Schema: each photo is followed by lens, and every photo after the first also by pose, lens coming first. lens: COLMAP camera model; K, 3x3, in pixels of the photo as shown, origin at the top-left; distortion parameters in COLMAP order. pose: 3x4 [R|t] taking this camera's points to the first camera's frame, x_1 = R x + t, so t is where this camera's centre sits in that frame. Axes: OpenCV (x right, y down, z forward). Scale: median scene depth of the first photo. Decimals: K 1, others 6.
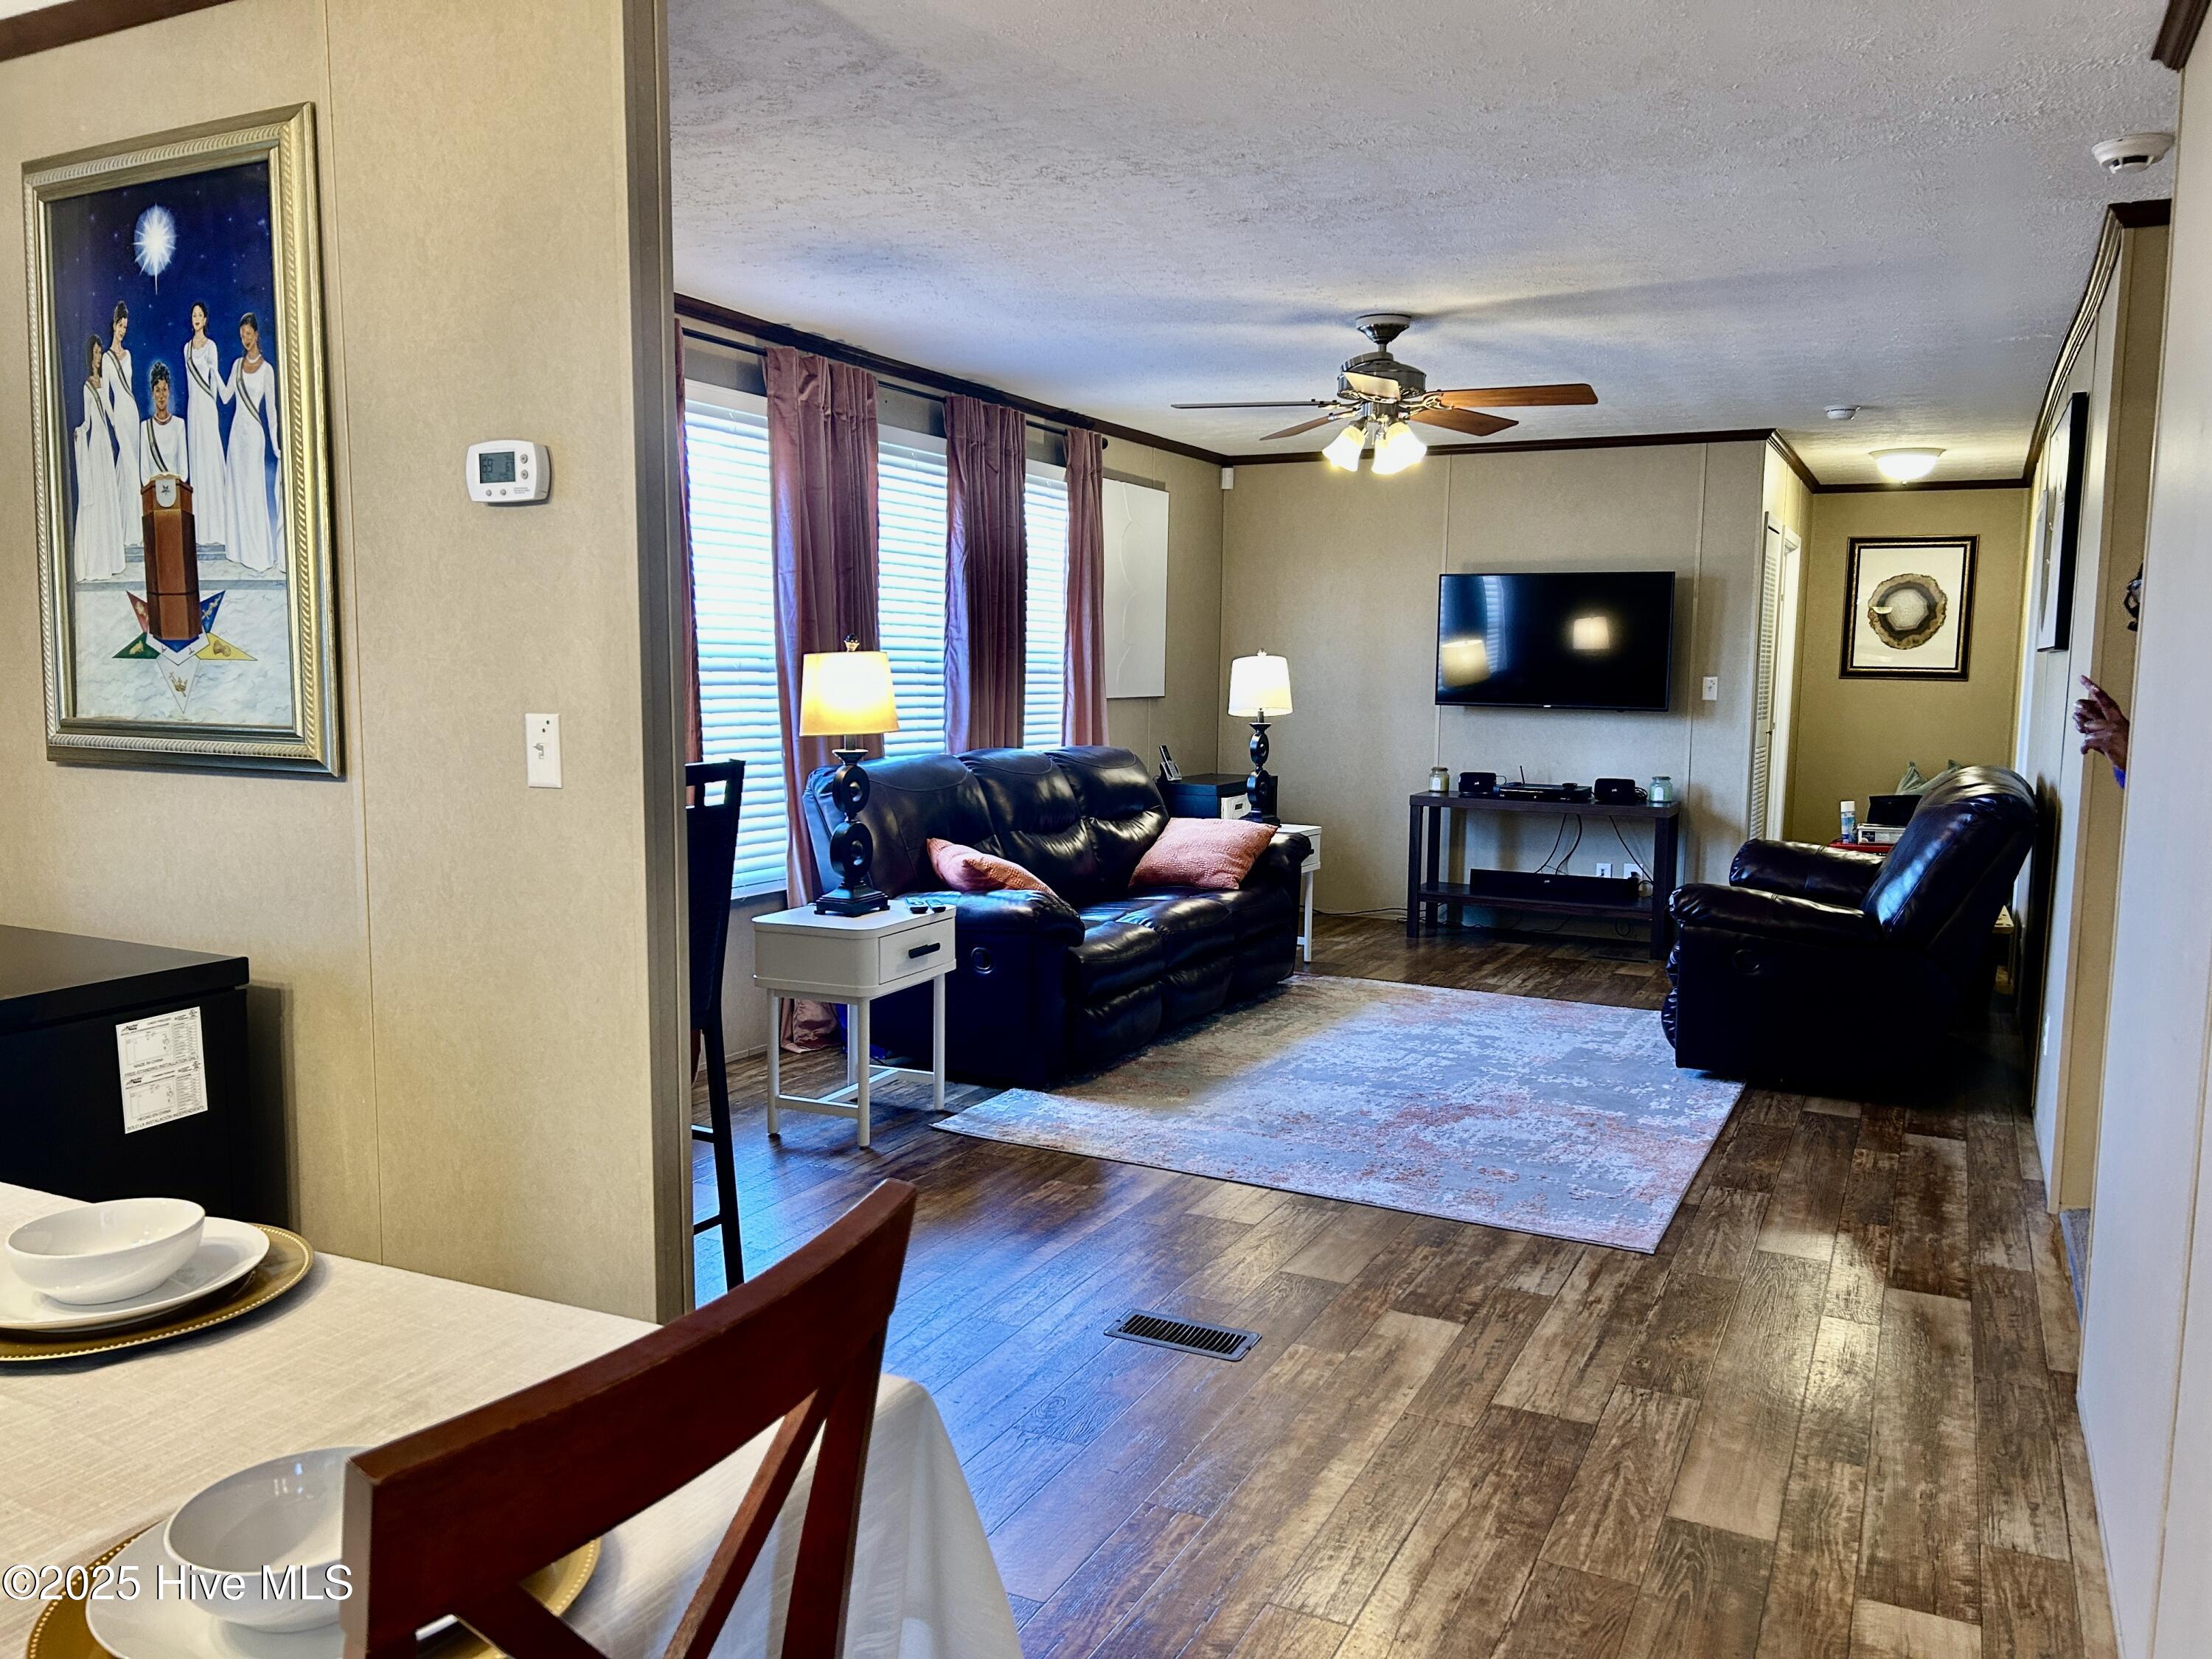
lens RADIAL K [[1668.4, 0, 1099.6], [0, 1668.4, 838.6], [0, 0, 1]] dist [0.016962, -0.022858]
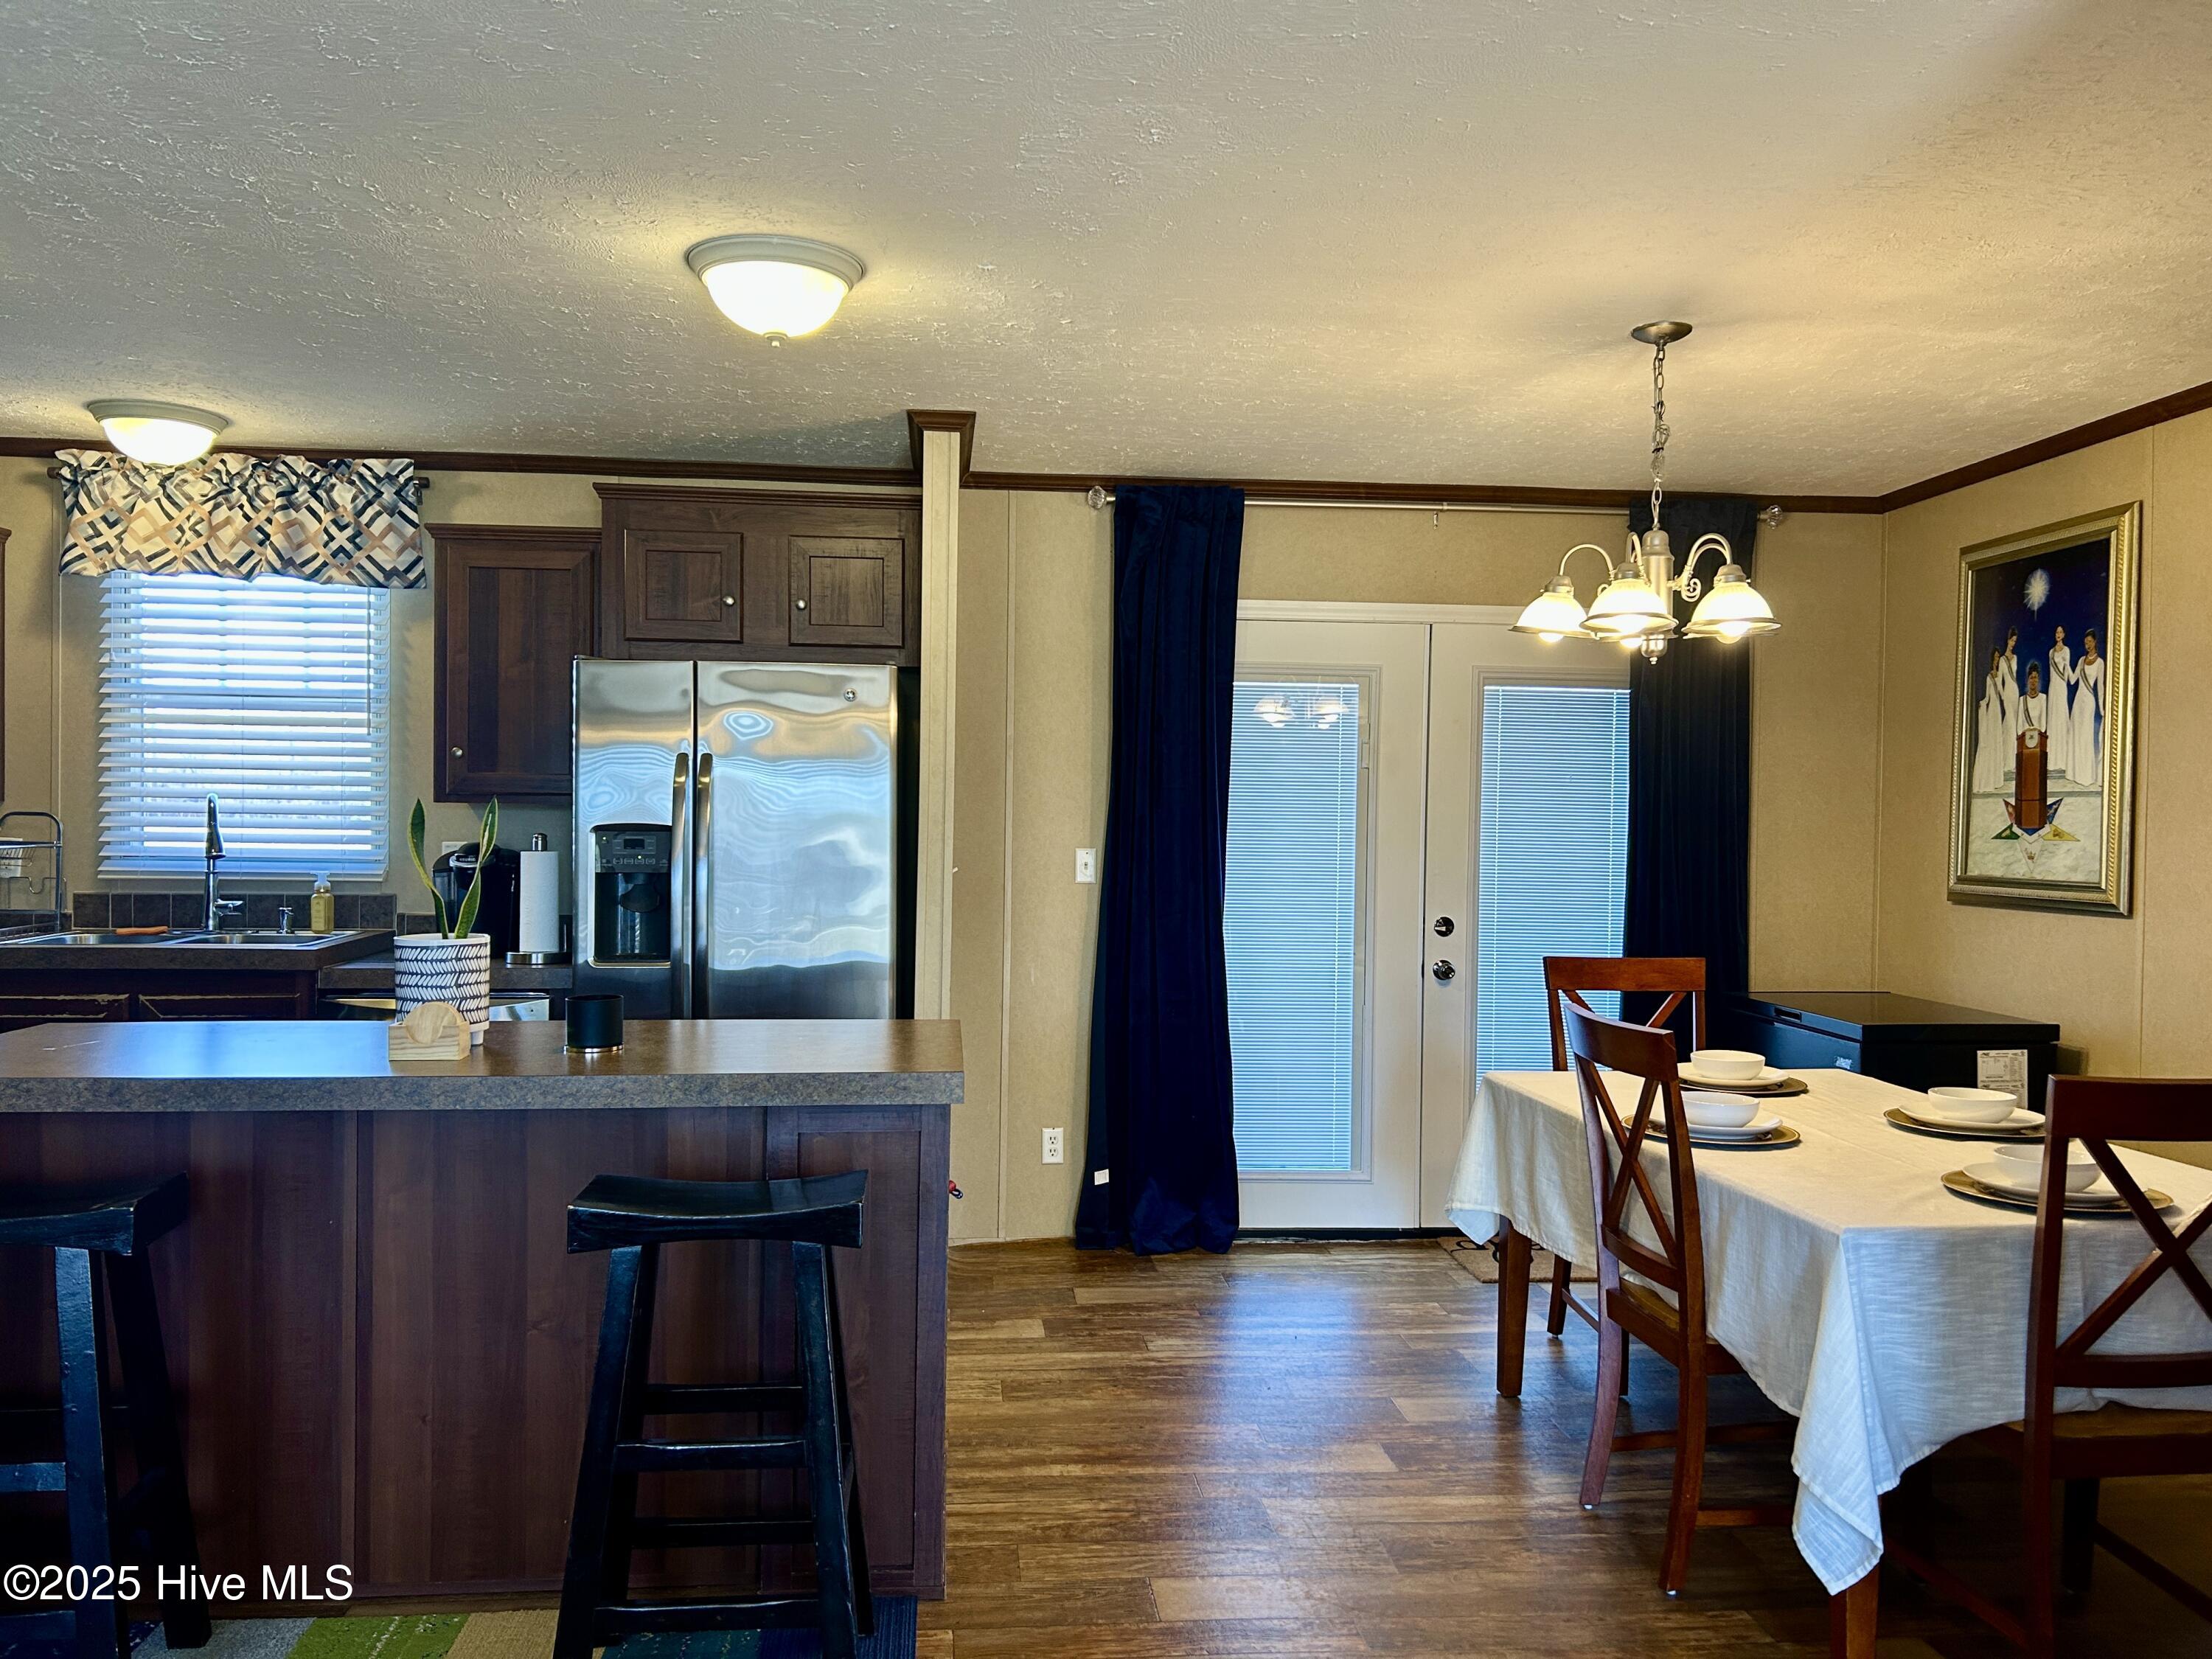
lens RADIAL K [[1668.4, 0, 1105.6], [0, 1668.4, 847.5], [0, 0, 1]] dist [0.016962, -0.022858]
pose [[0.532260, 0.014231, -0.846461, 0.375467], [-0.105960, 0.993116, -0.049932, 0.082792], [0.839924, 0.116268, 0.530104, -0.666547]]
